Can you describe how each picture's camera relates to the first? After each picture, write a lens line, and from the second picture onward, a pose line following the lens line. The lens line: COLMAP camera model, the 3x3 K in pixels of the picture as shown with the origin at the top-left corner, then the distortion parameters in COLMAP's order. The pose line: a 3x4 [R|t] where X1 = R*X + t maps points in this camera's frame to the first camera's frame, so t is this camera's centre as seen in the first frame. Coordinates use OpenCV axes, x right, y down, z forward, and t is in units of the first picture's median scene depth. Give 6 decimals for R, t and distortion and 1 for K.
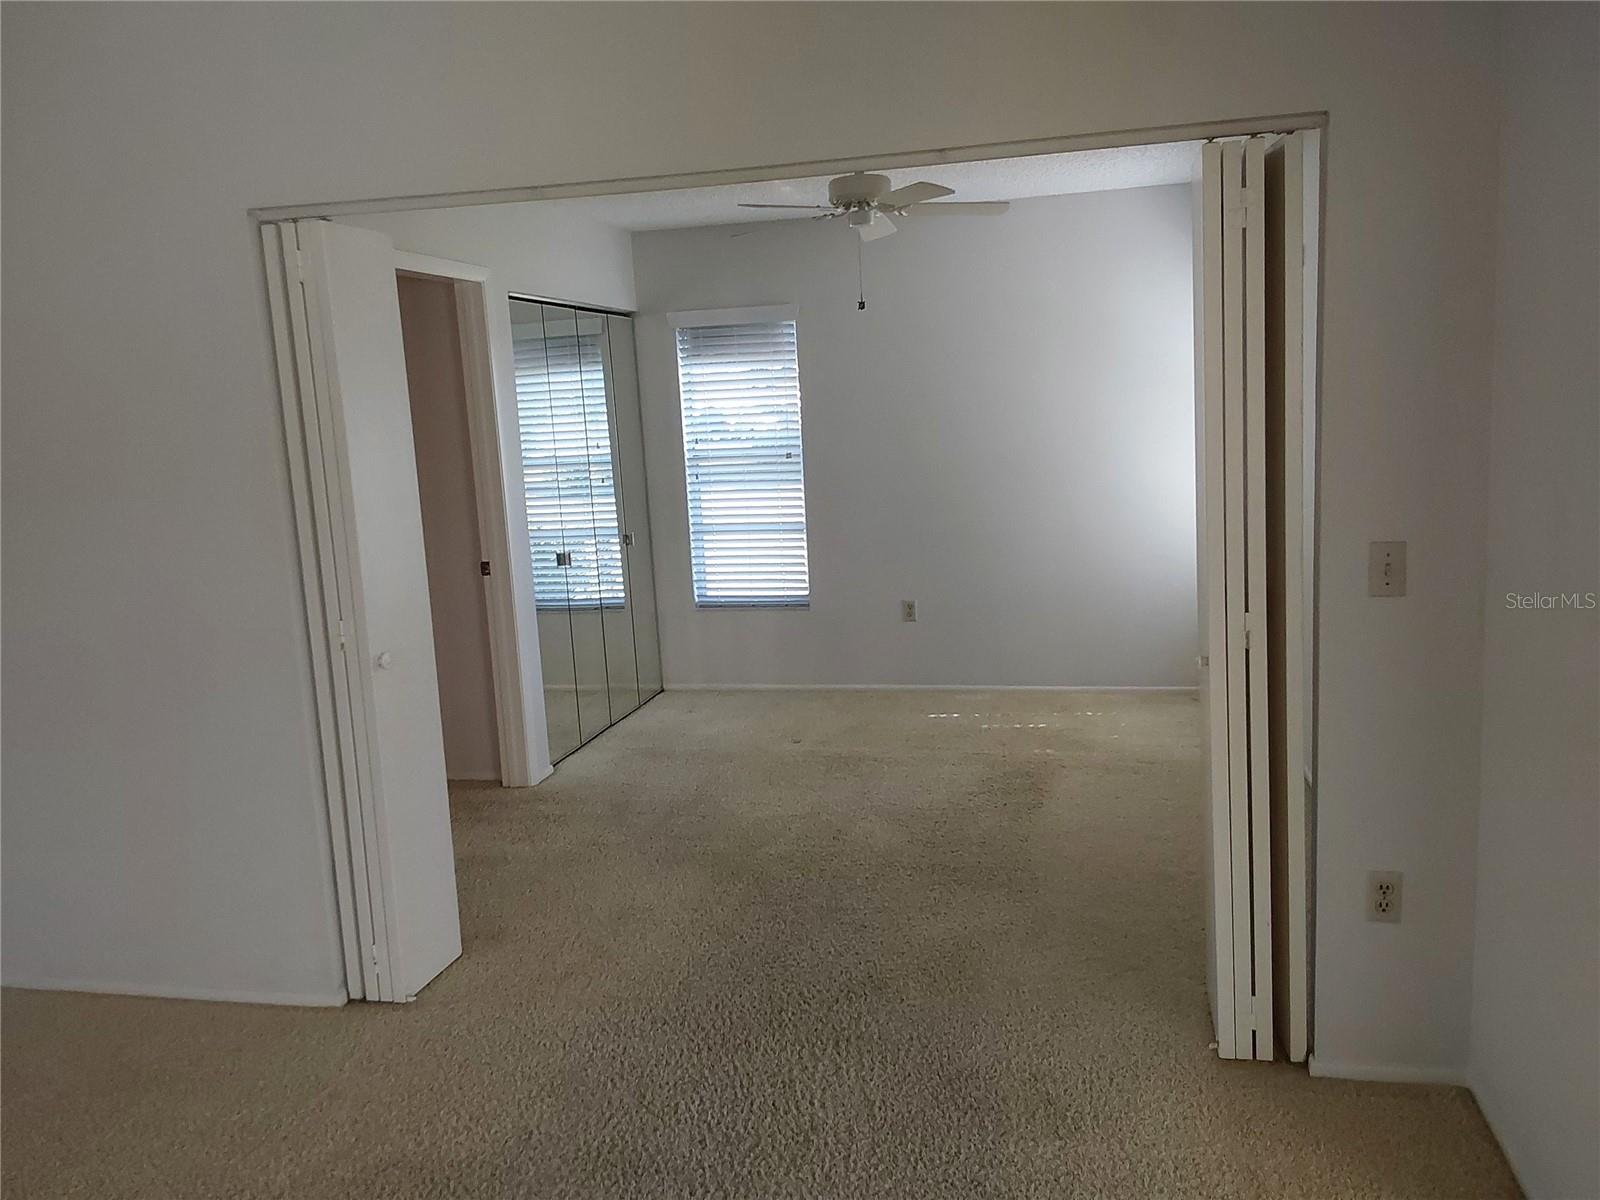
lens RADIAL K [[1288.0, 0, 798.4], [0, 1288.0, 588.8], [0, 0, 1]] dist [0.106868, -0.144949]
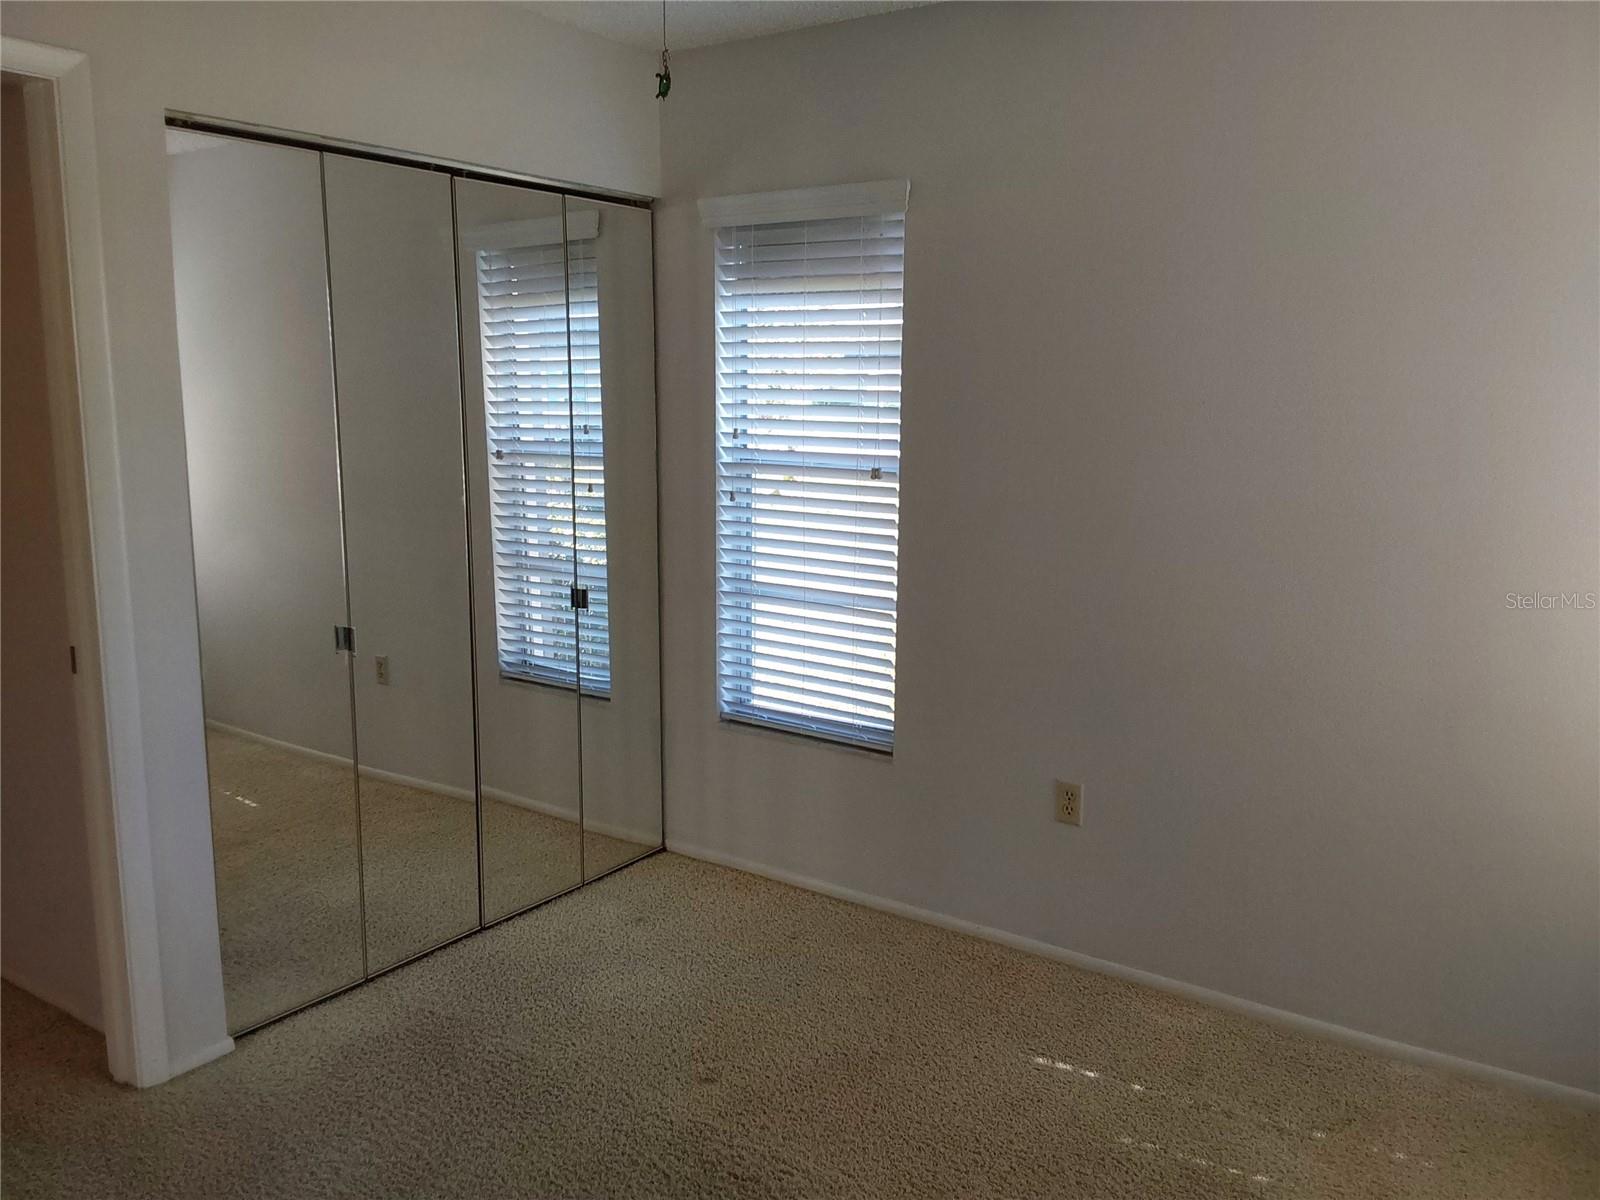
lens RADIAL K [[1288.0, 0, 804.9], [0, 1288.0, 607.5], [0, 0, 1]] dist [0.106868, -0.144949]
pose [[0.927728, 0.118211, -0.354044, 0.175783], [-0.106264, 0.992921, 0.053072, -0.081062], [0.357811, -0.011614, 0.933722, 0.541666]]
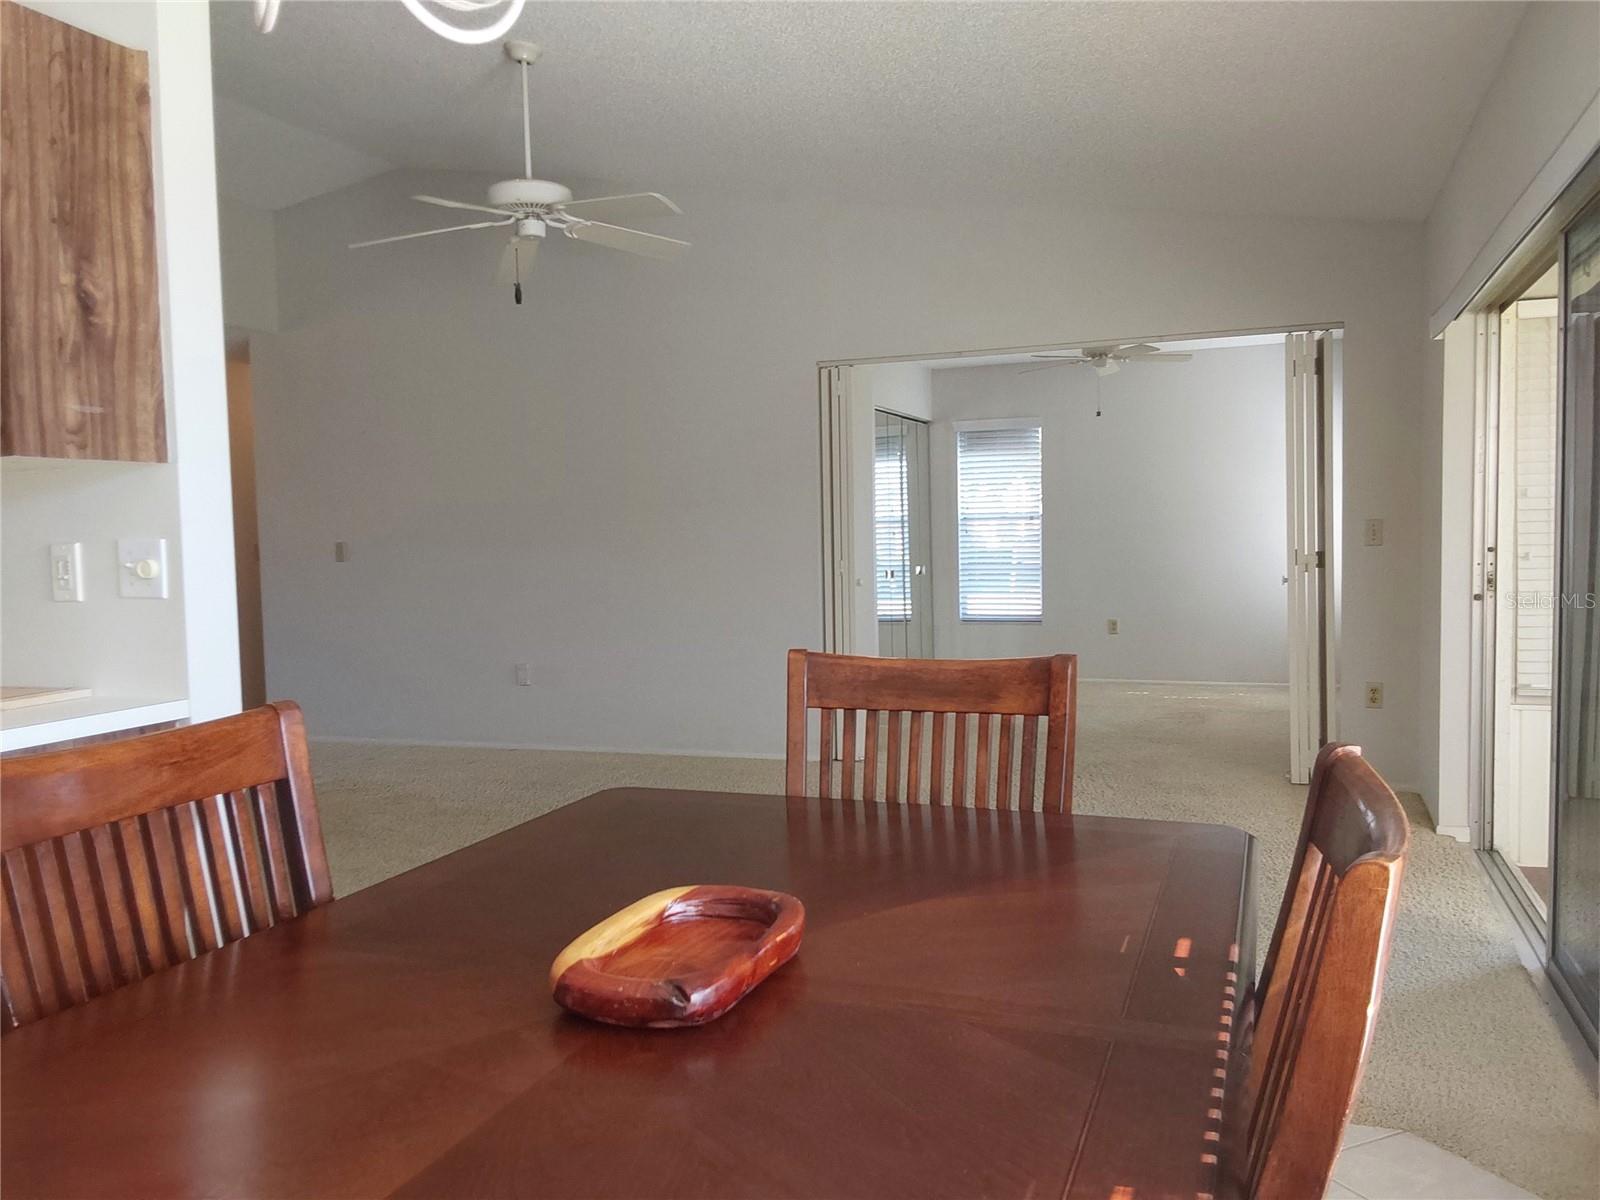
lens RADIAL K [[1288.0, 0, 784.1], [0, 1288.0, 606.2], [0, 0, 1]] dist [0.106868, -0.144949]
pose [[0.989615, 0.038241, -0.138561, -0.086620], [-0.049668, 0.995559, -0.079973, 0.141588], [0.134887, 0.086025, 0.987120, -0.533884]]
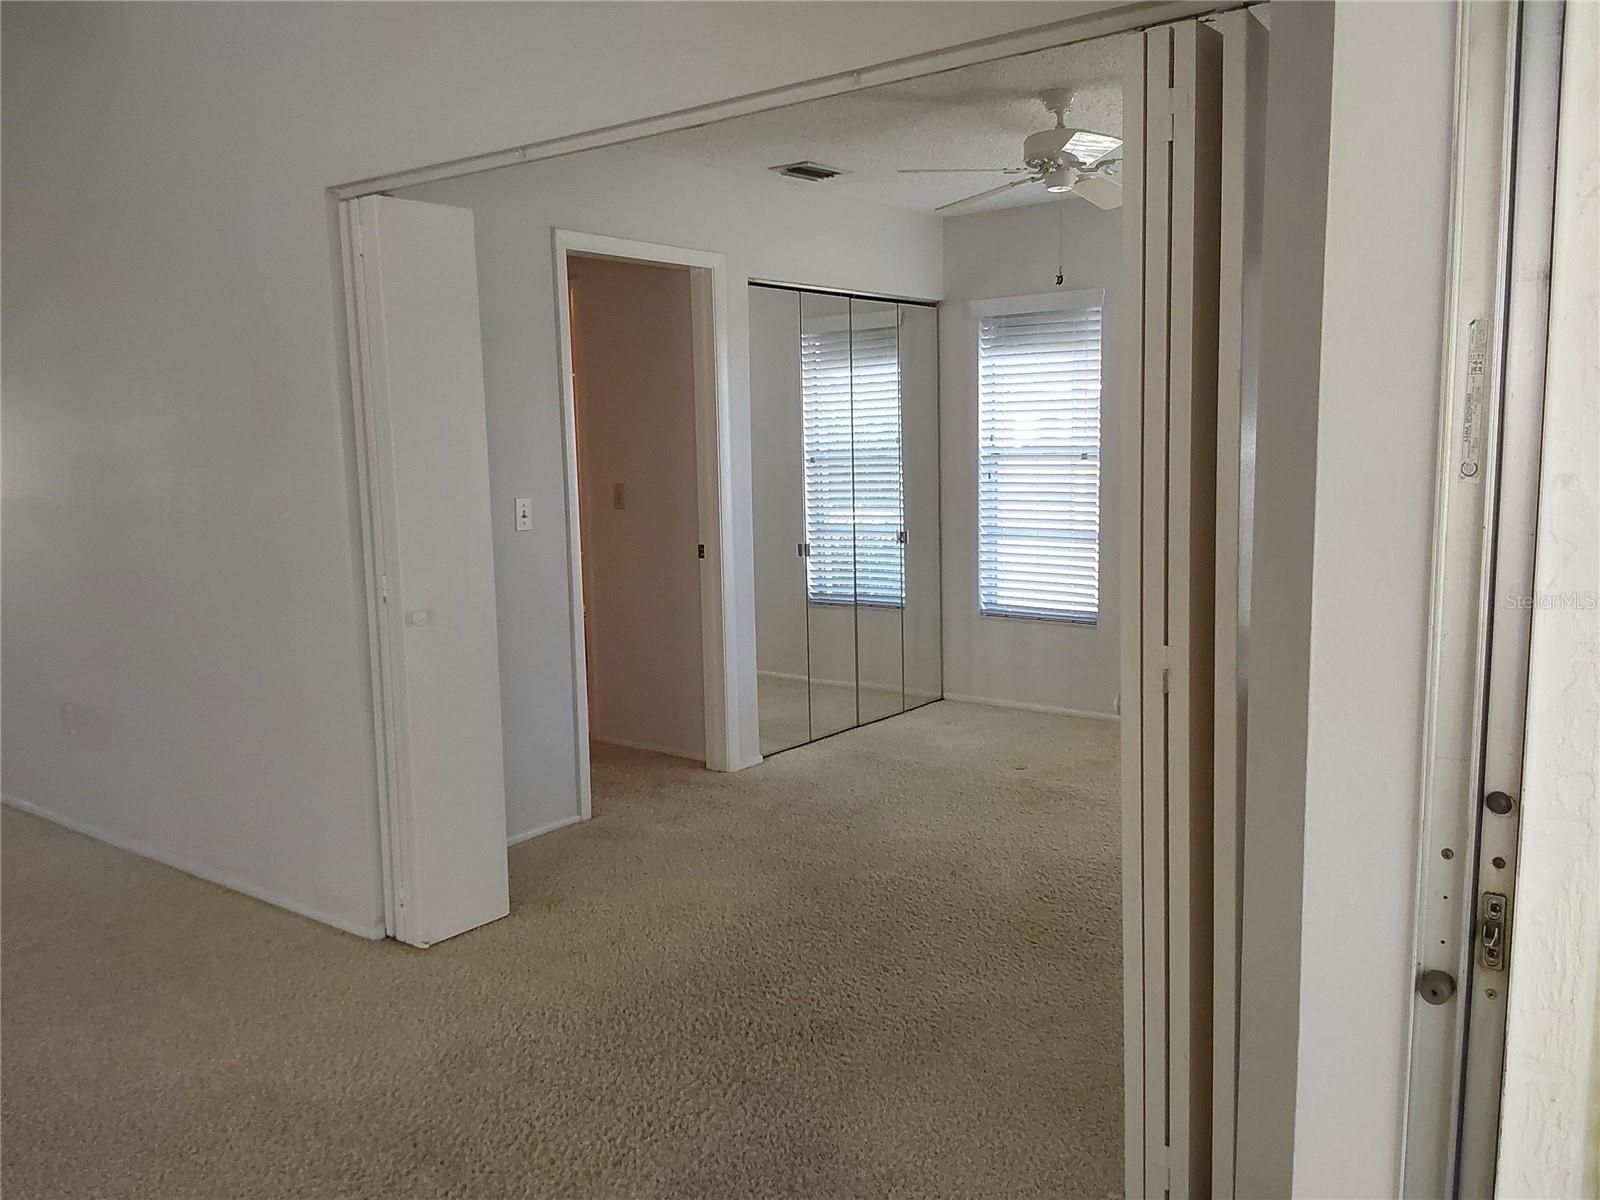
lens RADIAL K [[1288.0, 0, 789.6], [0, 1288.0, 597.8], [0, 0, 1]] dist [0.106868, -0.144949]
pose [[0.905290, 0.084533, -0.416297, 0.211523], [-0.085540, 0.996202, 0.016271, -0.001667], [0.416091, 0.020880, 0.909083, 0.097496]]
